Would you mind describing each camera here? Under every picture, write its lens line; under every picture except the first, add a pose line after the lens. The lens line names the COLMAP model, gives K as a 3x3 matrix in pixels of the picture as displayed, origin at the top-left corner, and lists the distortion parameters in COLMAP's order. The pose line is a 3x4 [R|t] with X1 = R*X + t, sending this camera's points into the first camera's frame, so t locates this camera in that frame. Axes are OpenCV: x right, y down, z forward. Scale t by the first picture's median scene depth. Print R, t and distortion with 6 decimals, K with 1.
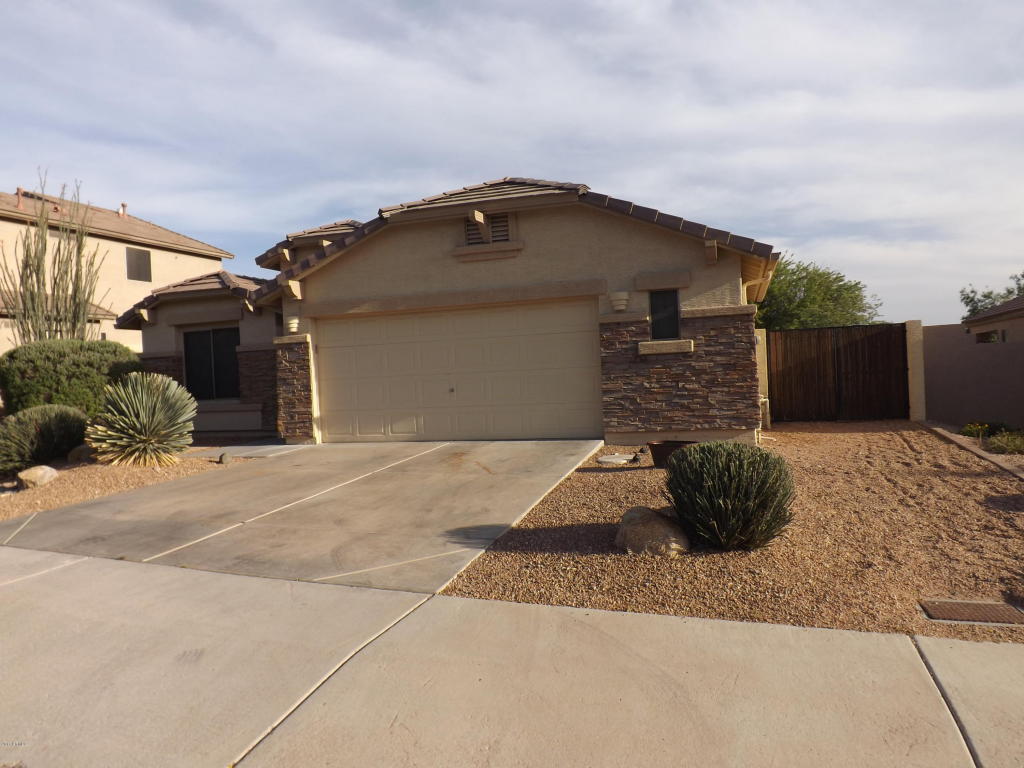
lens RADIAL K [[742.2, 0, 512.0], [0, 742.2, 384.0], [0, 0, 1]] dist [-0.102059, 0.058288]
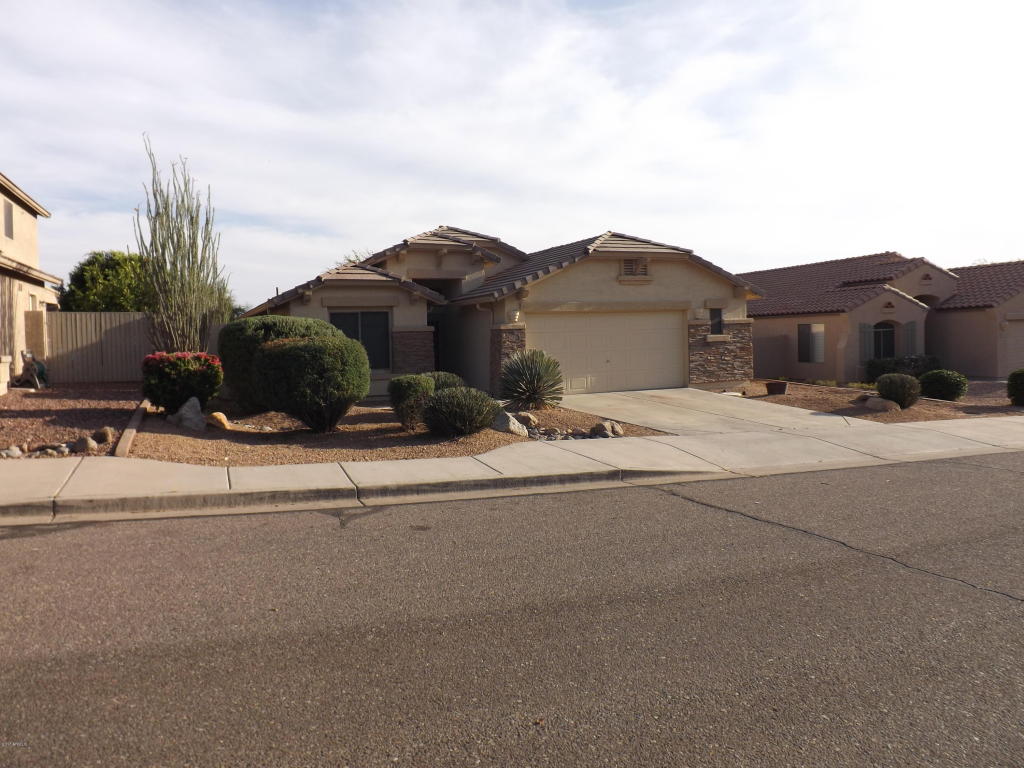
lens RADIAL K [[747.7, 0, 502.3], [0, 747.7, 322.3], [0, 0, 1]] dist [-0.184114, 0.312944]
pose [[0.771689, 0.034595, 0.635059, -1.421054], [0.000029, 0.998518, -0.054430, 0.013468], [-0.636001, 0.042022, 0.770544, -0.130774]]
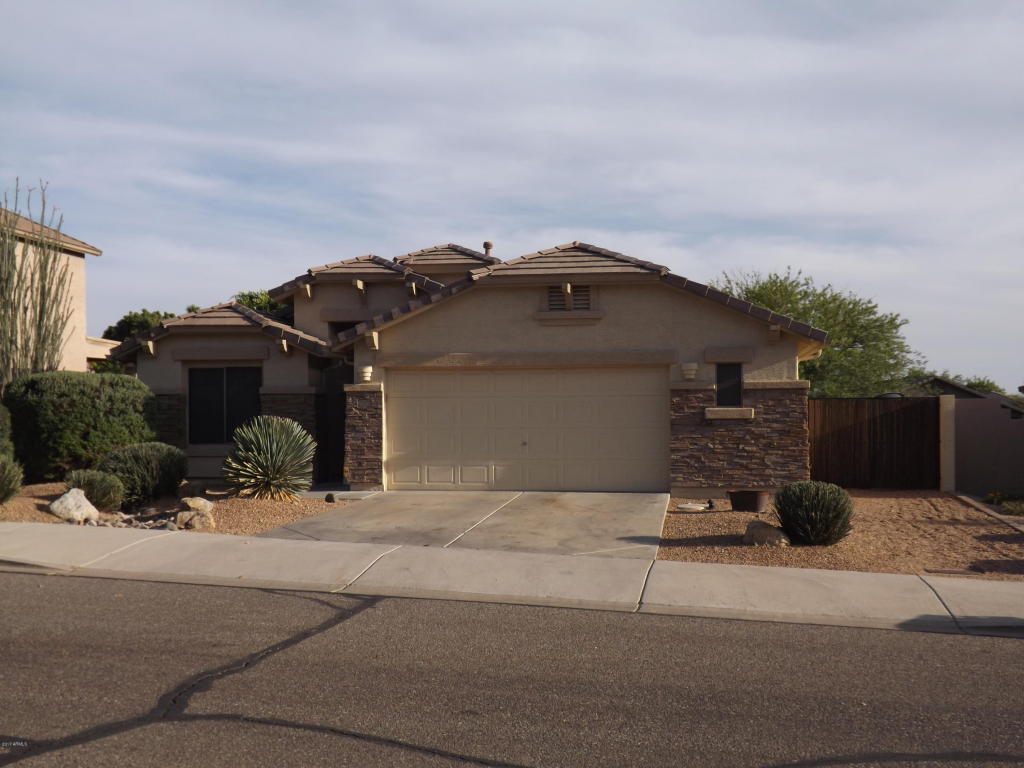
lens RADIAL K [[1225.4, 0, 499.7], [0, 1225.4, 430.1], [0, 0, 1]] dist [0.017468, 0.011549]
pose [[0.989911, 0.042044, 0.135306, -0.388352], [-0.040568, 0.999084, -0.013650, 0.015795], [-0.135756, 0.008023, 0.990710, -0.808073]]
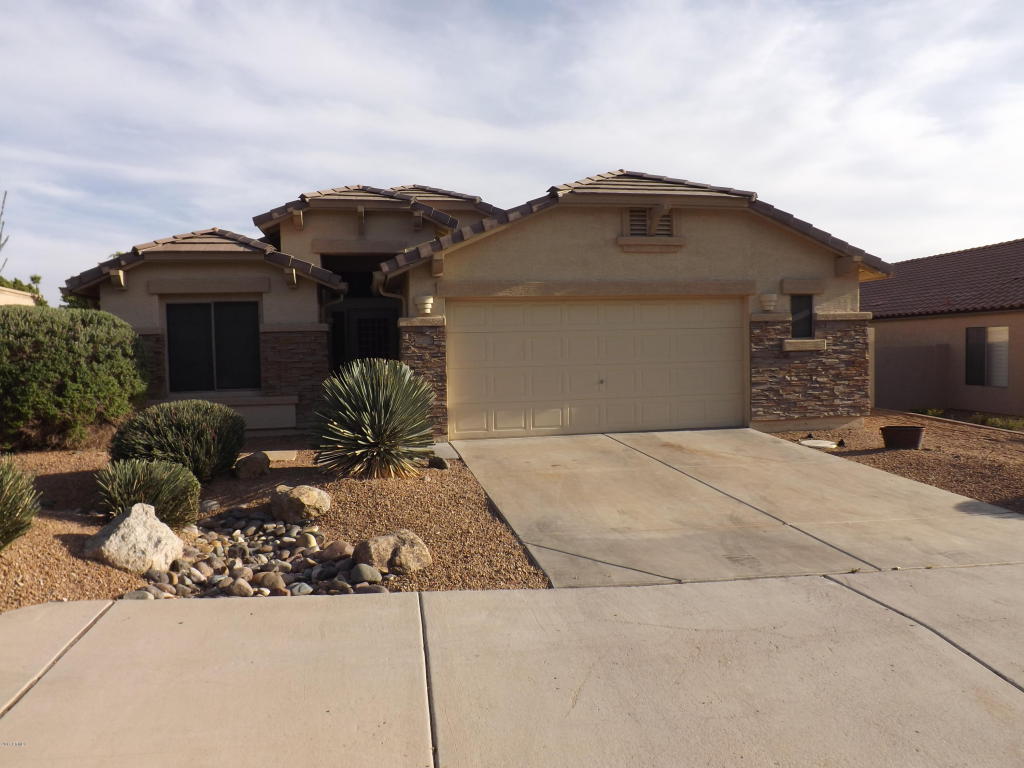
lens RADIAL K [[742.2, 0, 512.0], [0, 742.2, 384.0], [0, 0, 1]] dist [-0.102059, 0.058288]
pose [[0.882018, 0.003077, 0.471207, -0.702491], [-0.010724, 0.999851, 0.013543, -0.000350], [-0.471095, -0.016998, 0.881919, 0.210876]]
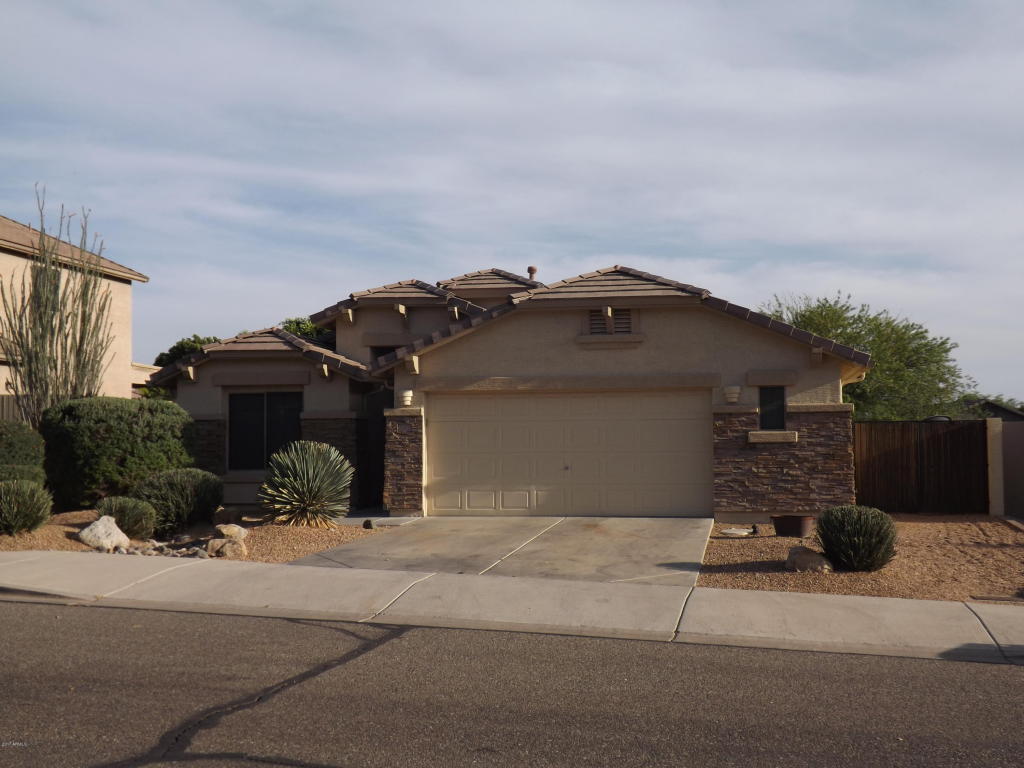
lens RADIAL K [[1225.3, 0, 551.4], [0, 1225.3, 384.4], [0, 0, 1]] dist [0.015221, 0.042385]
pose [[0.990252, 0.046185, 0.131405, -0.367258], [-0.037036, 0.996772, -0.071232, 0.015634], [-0.134271, 0.065671, 0.988766, -0.791933]]
